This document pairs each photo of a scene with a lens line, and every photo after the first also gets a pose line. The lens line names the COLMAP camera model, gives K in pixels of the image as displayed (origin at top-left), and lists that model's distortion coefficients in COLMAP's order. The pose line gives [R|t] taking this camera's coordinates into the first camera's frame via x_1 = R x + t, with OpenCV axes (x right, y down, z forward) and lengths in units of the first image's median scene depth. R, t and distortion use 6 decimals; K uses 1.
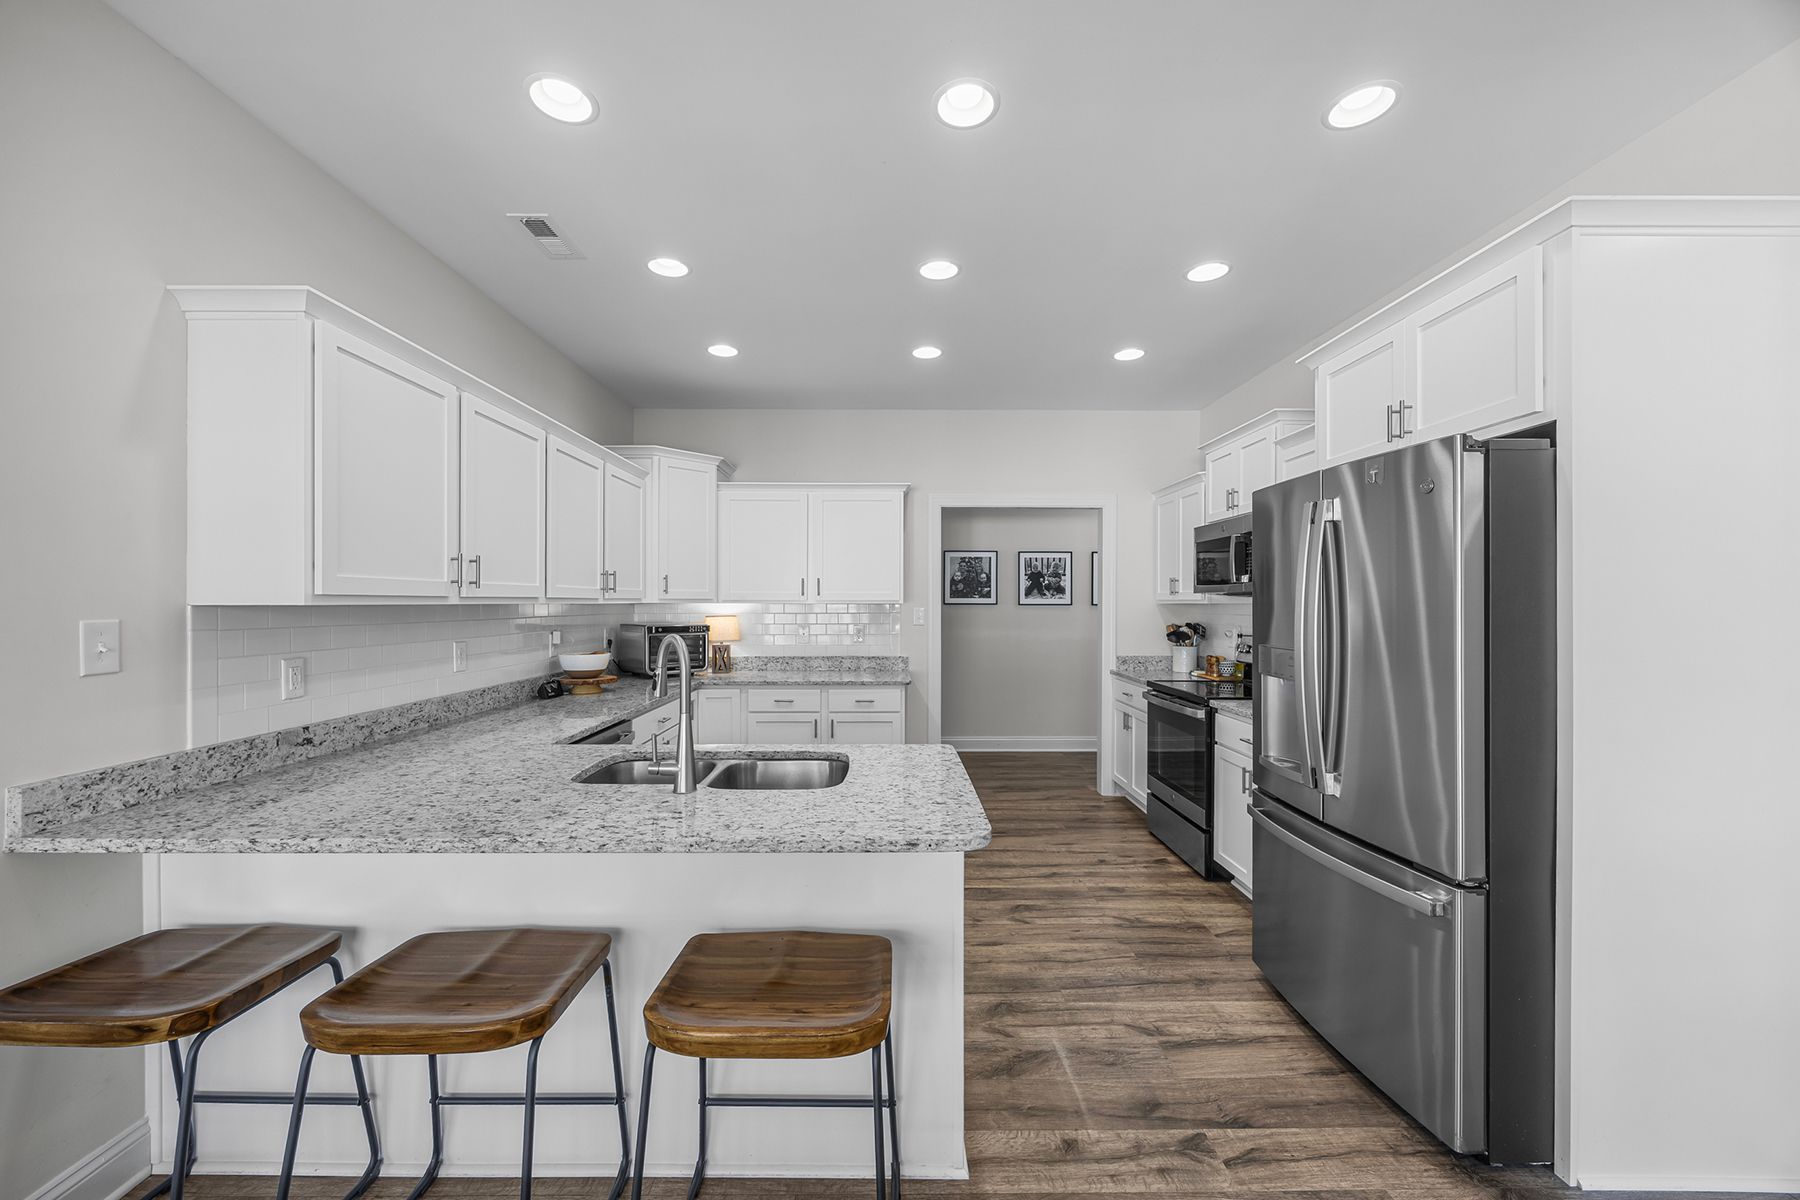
lens RADIAL K [[686.7, 0, 891.3], [0, 686.7, 603.5], [0, 0, 1]] dist [-0.000270, -0.000849]
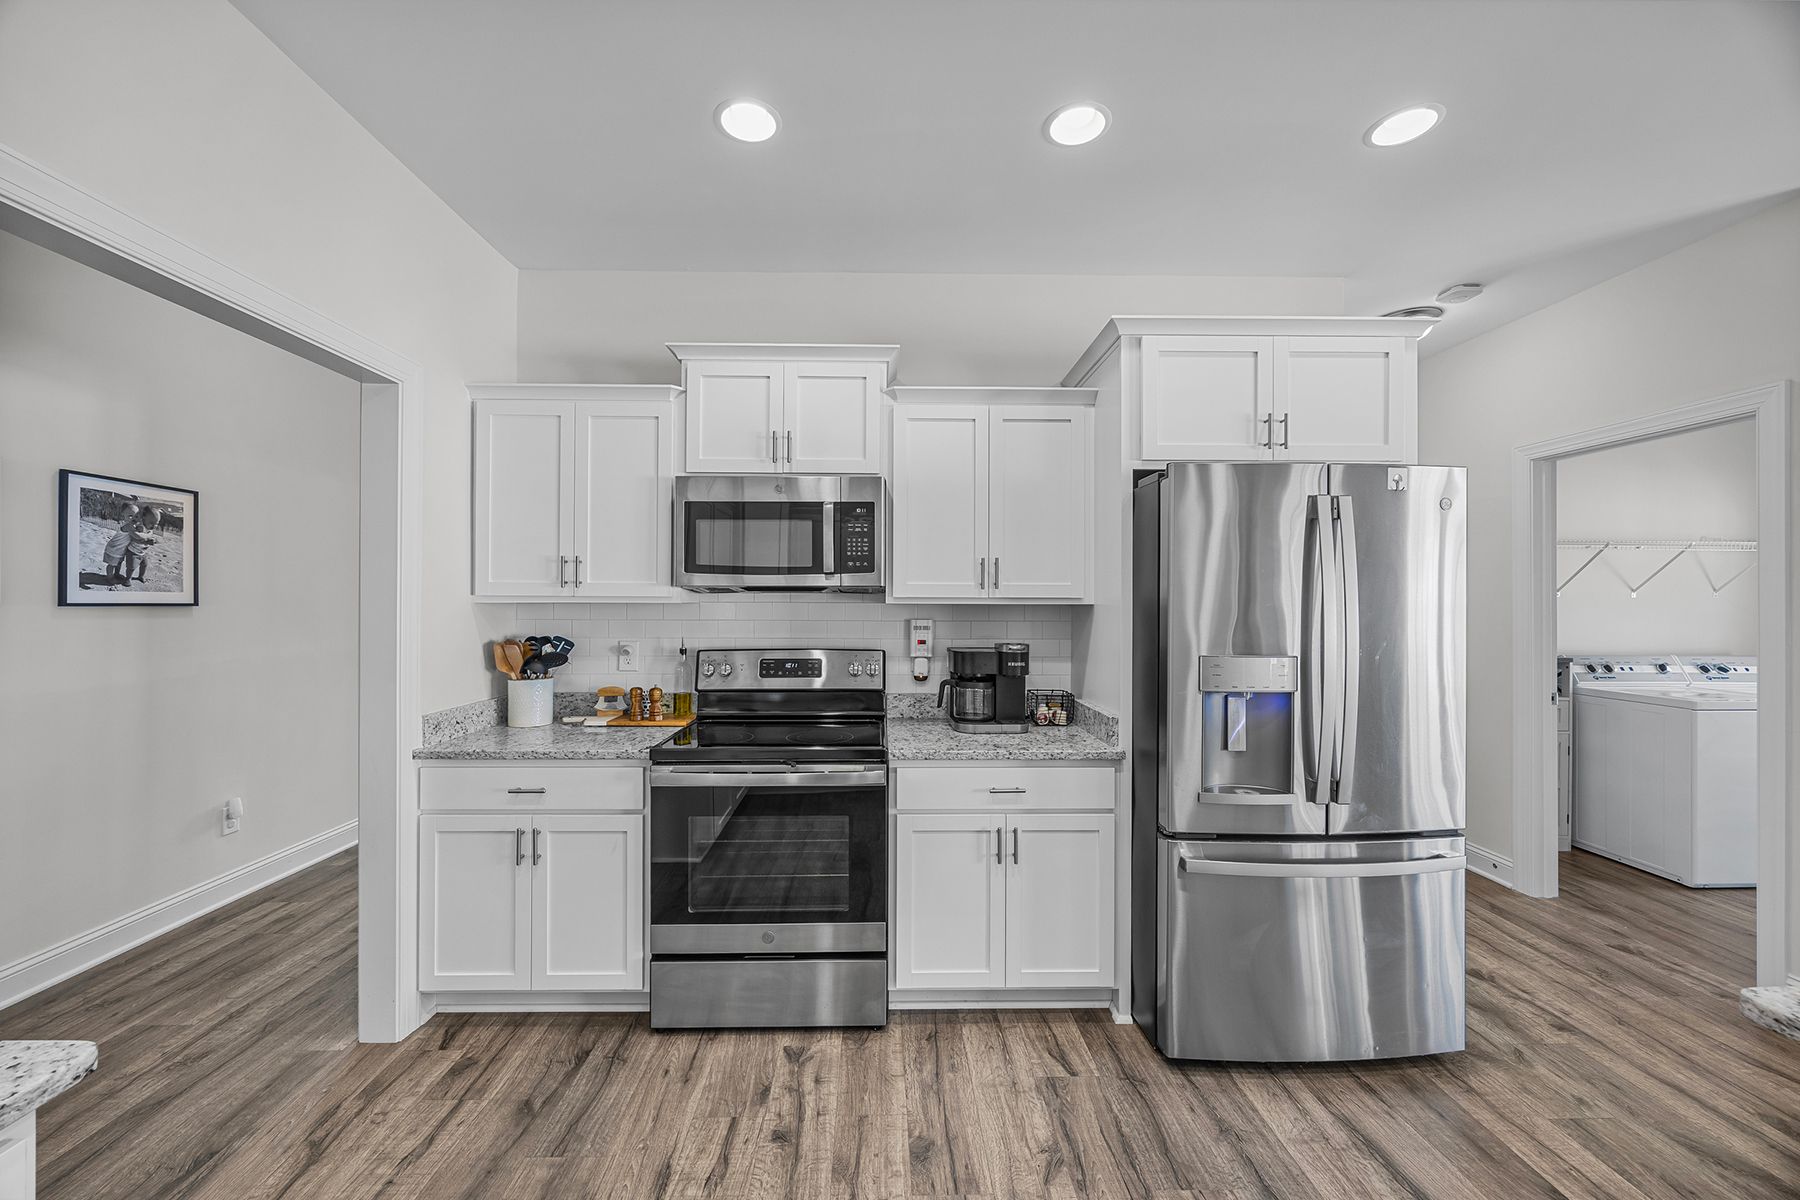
lens RADIAL K [[686.7, 0, 888.5], [0, 686.7, 598.5], [0, 0, 1]] dist [-0.000270, -0.000849]
pose [[-0.017528, 0.002474, 0.999843, -0.223422], [-0.003698, 0.999990, -0.002539, -0.003353], [-0.999840, -0.003742, -0.017519, 1.171563]]
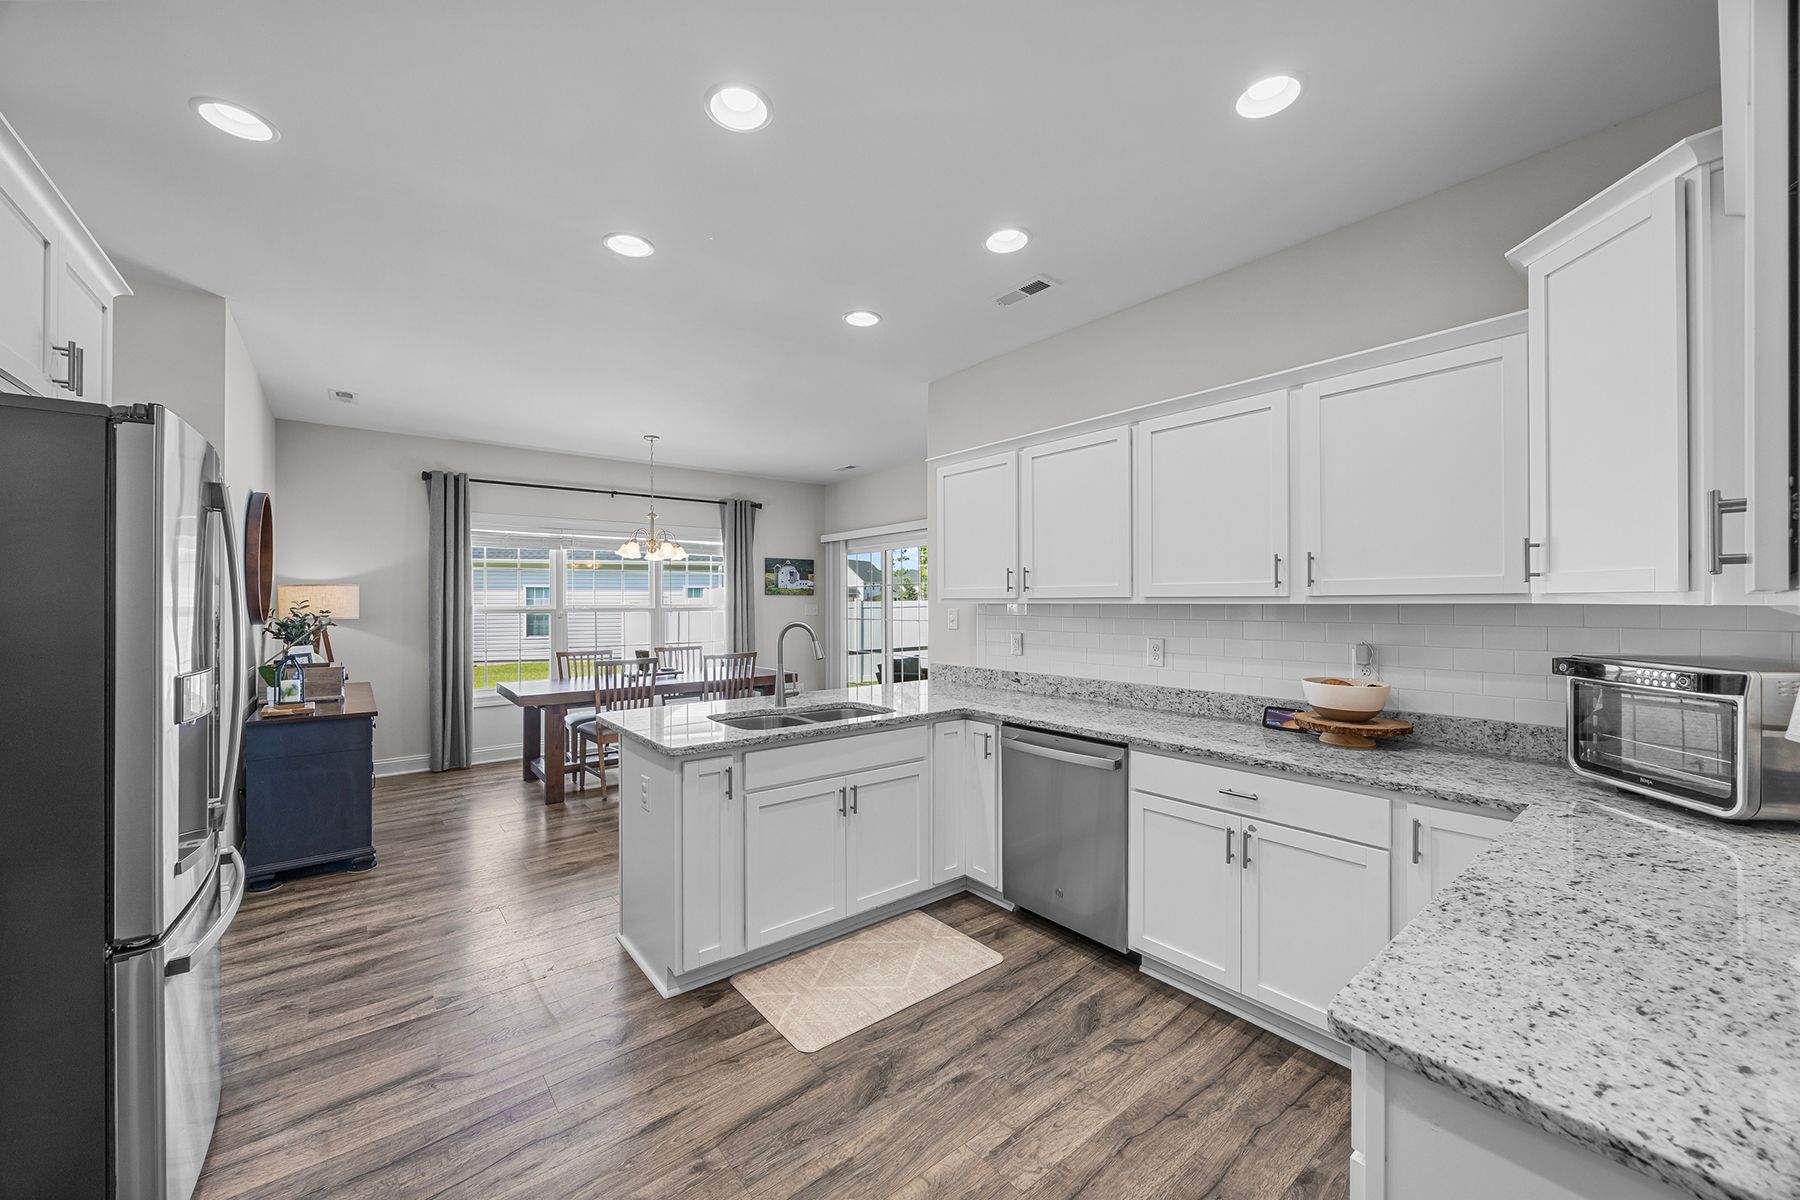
lens RADIAL K [[686.7, 0, 900.0], [0, 686.7, 597.0], [0, 0, 1]] dist [-0.000270, -0.000849]
pose [[-0.783590, -0.002465, -0.621273, 0.354911], [0.000812, 0.999987, -0.004991, -0.005088], [0.621277, -0.004415, -0.783578, 1.577861]]
